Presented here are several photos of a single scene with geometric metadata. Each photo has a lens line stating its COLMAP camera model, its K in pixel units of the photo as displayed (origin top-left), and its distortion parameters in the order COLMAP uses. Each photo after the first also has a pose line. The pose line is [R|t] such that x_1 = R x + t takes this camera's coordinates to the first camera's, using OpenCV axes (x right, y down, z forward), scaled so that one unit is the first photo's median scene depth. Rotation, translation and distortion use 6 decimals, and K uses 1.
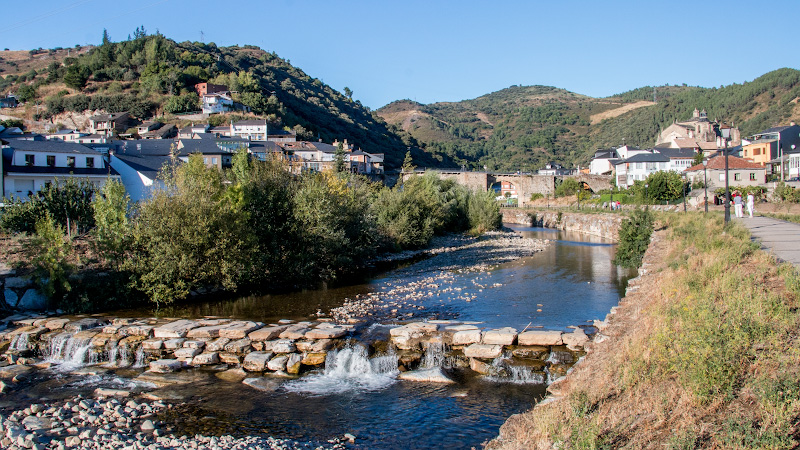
lens RADIAL K [[669.7, 0, 400.0], [0, 669.7, 225.0], [0, 0, 1]] dist [-0.163605, 0.148451]
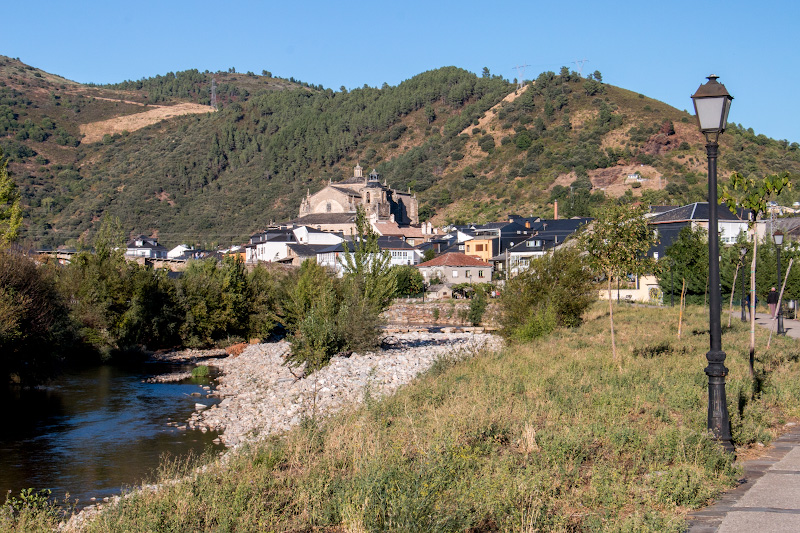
lens RADIAL K [[1551.7, 0, 400.0], [0, 1551.7, 266.5], [0, 0, 1]] dist [0.162754, 0.097120]
pose [[0.869032, 0.032946, 0.493658, -0.093628], [-0.002790, 0.998091, -0.061700, 0.007864], [-0.494749, 0.052242, 0.867464, -0.128816]]
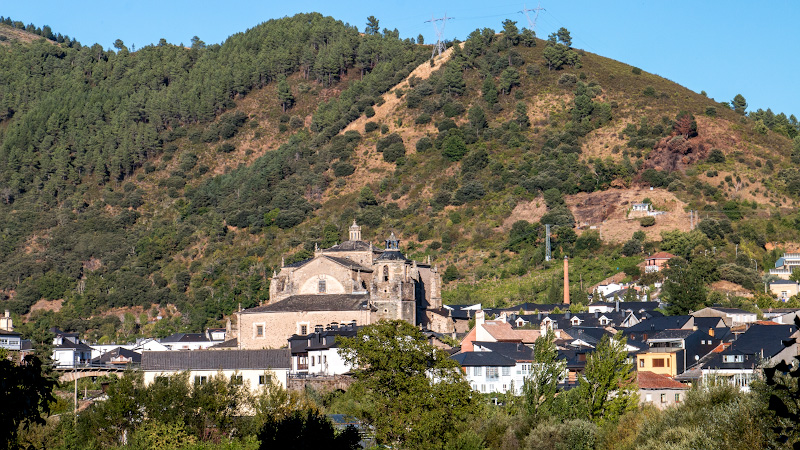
lens RADIAL K [[2879.7, 0, 400.0], [0, 2879.7, 225.0], [0, 0, 1]] dist [0.763339, -0.773247]
pose [[0.810689, 0.052720, 0.583099, -0.230084], [0.006250, 0.995102, -0.098660, 0.008369], [-0.585444, 0.083627, 0.806388, -0.217147]]
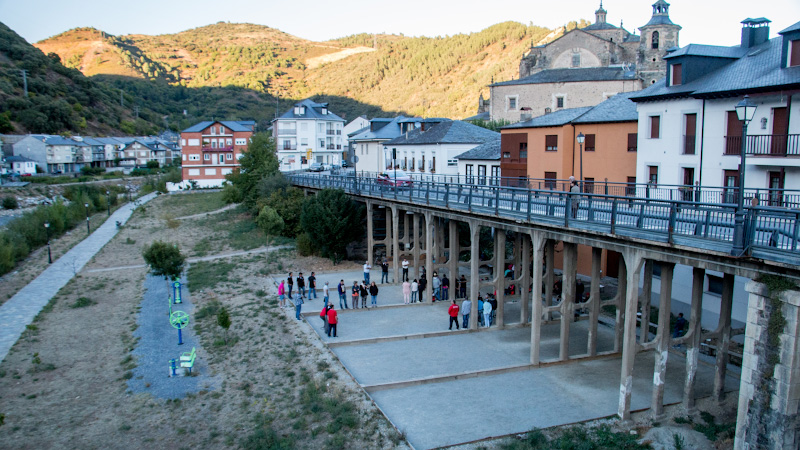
lens RADIAL K [[639.2, 0, 398.9], [0, 639.2, 249.9], [0, 0, 1]] dist [-0.183995, 0.138449]
pose [[0.904209, -0.043884, 0.424829, 0.036320], [-0.009256, 0.992460, 0.122220, -0.016476], [-0.426989, -0.114444, 0.896985, 0.201789]]
